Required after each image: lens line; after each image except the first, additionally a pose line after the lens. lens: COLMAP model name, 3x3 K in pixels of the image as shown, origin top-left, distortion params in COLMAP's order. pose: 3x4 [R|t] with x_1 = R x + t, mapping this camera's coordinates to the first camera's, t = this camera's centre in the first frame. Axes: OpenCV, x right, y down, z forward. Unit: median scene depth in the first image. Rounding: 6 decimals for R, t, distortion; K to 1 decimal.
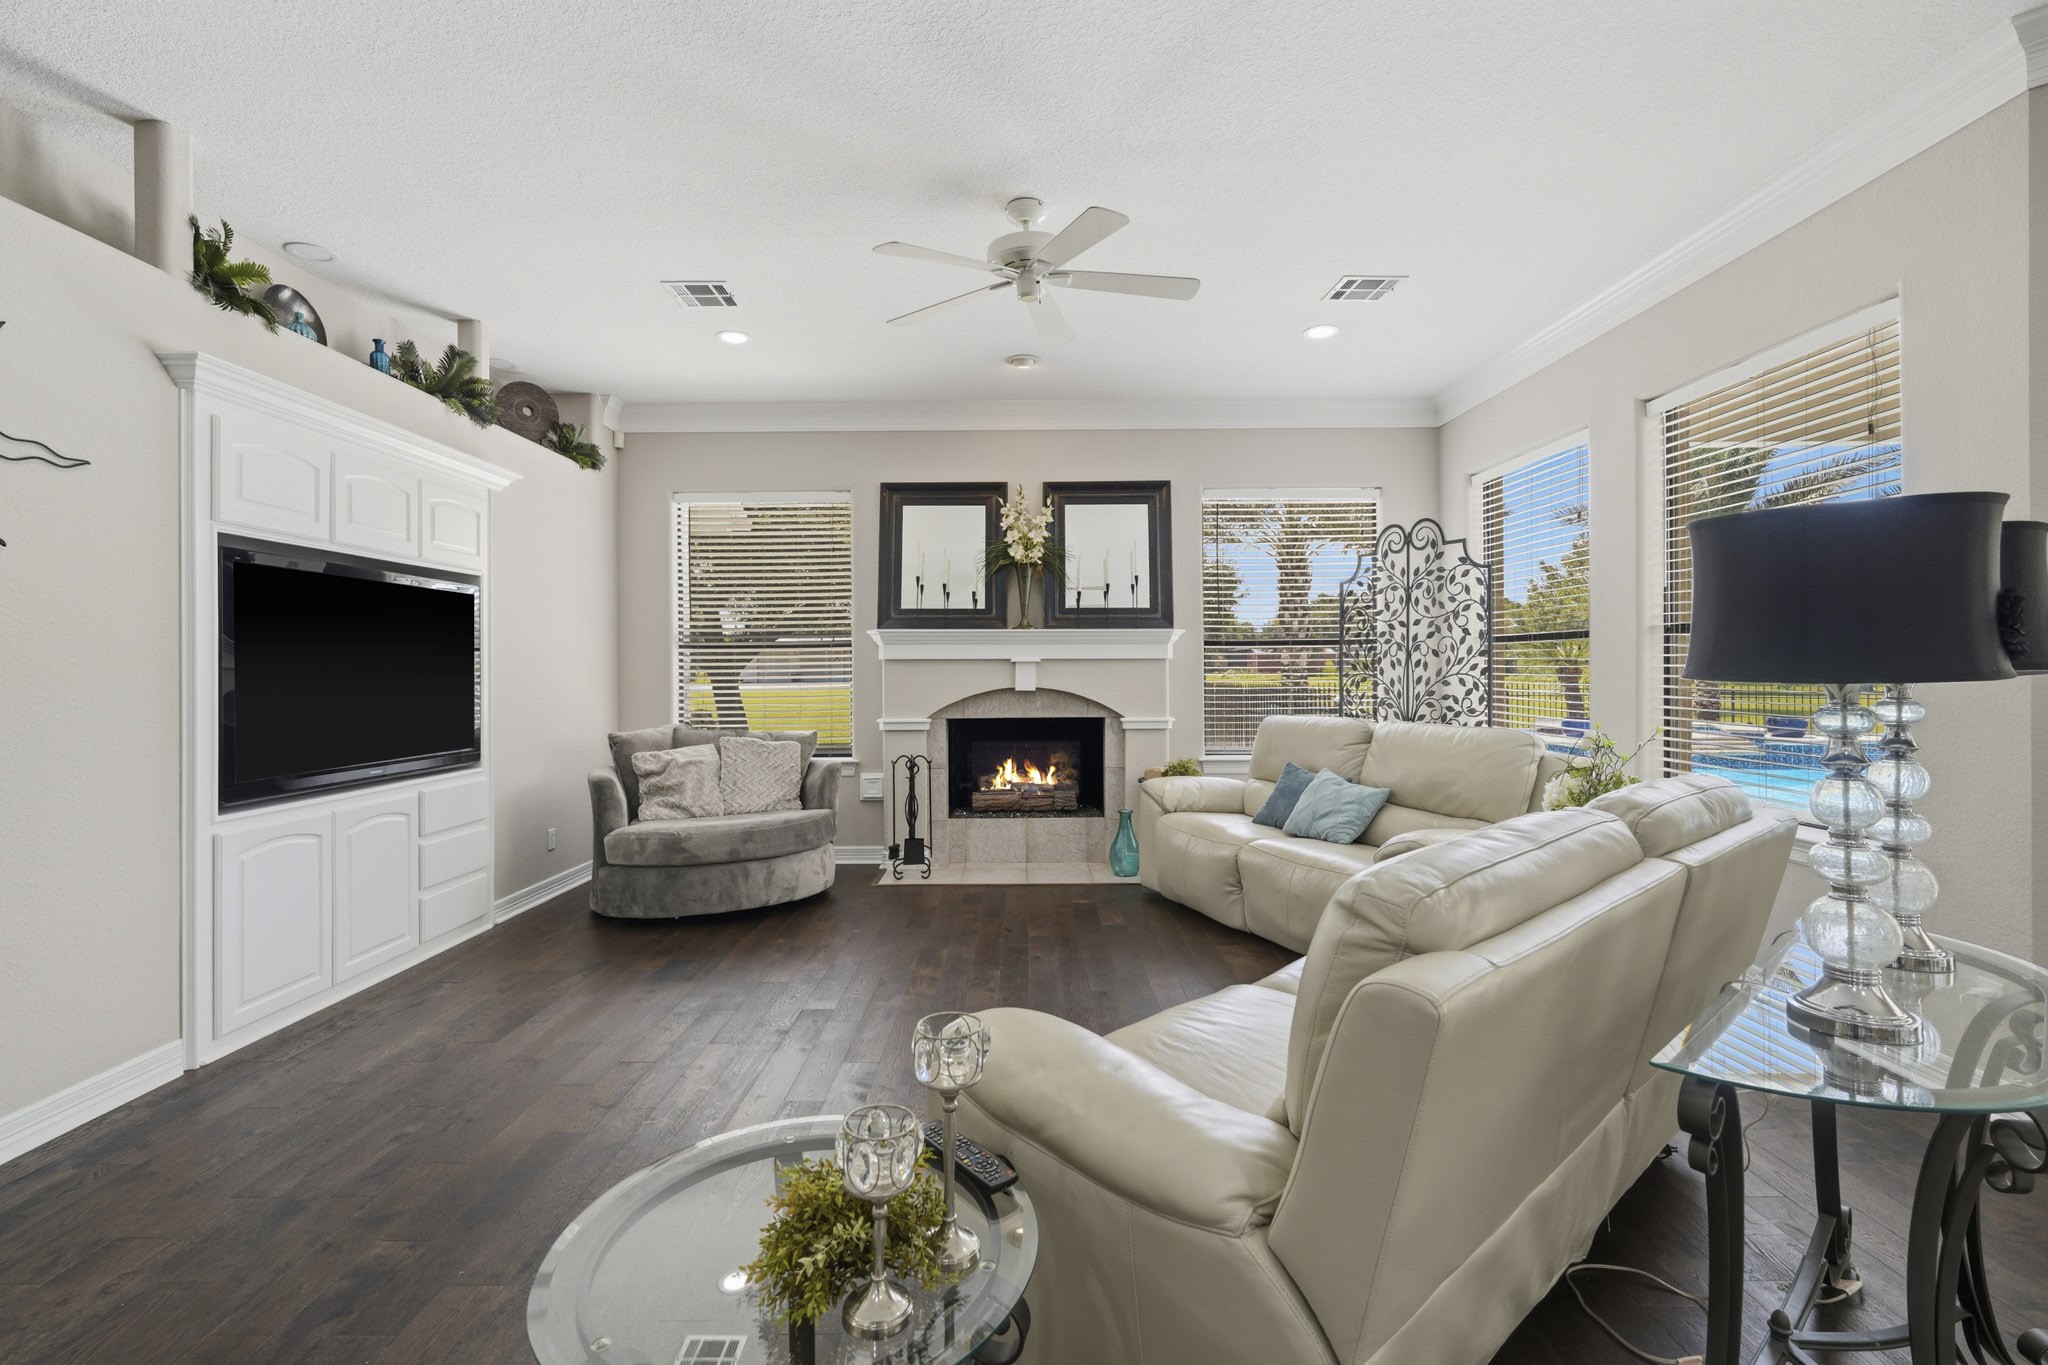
lens RADIAL K [[897.0, 0, 1022.7], [0, 897.0, 672.2], [0, 0, 1]] dist [0.000170, 0.000360]
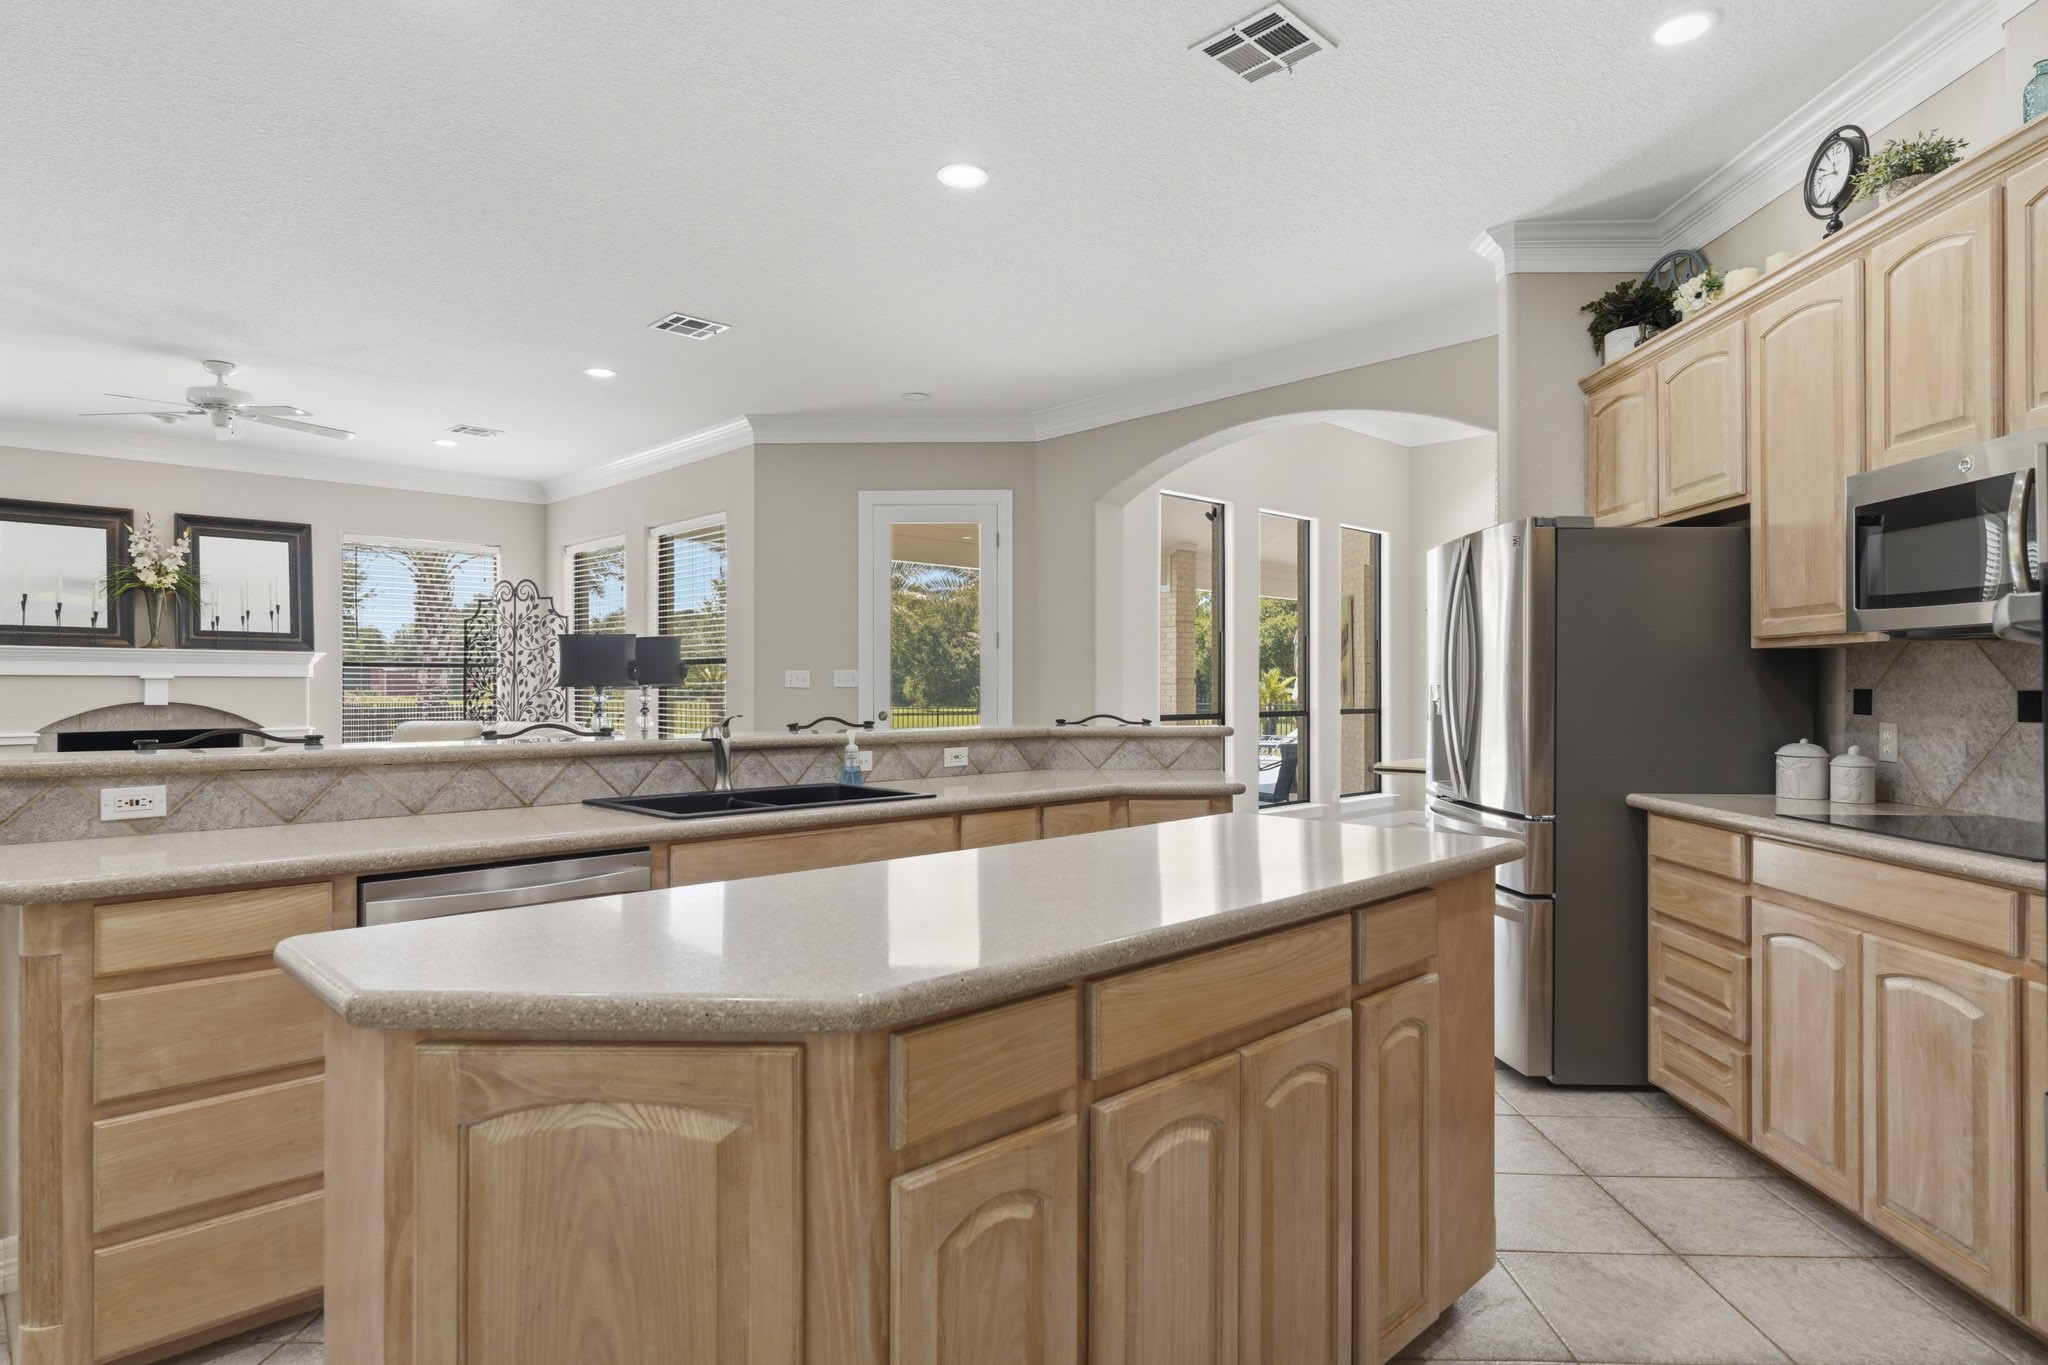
lens RADIAL K [[1118.5, 0, 1025.6], [0, 1118.5, 680.7], [0, 0, 1]] dist [-0.000020, -0.000083]
pose [[0.716783, 0.007882, 0.697252, -0.186314], [0.002070, 0.999908, -0.013431, 0.011403], [-0.697293, 0.011071, 0.716701, -0.703983]]
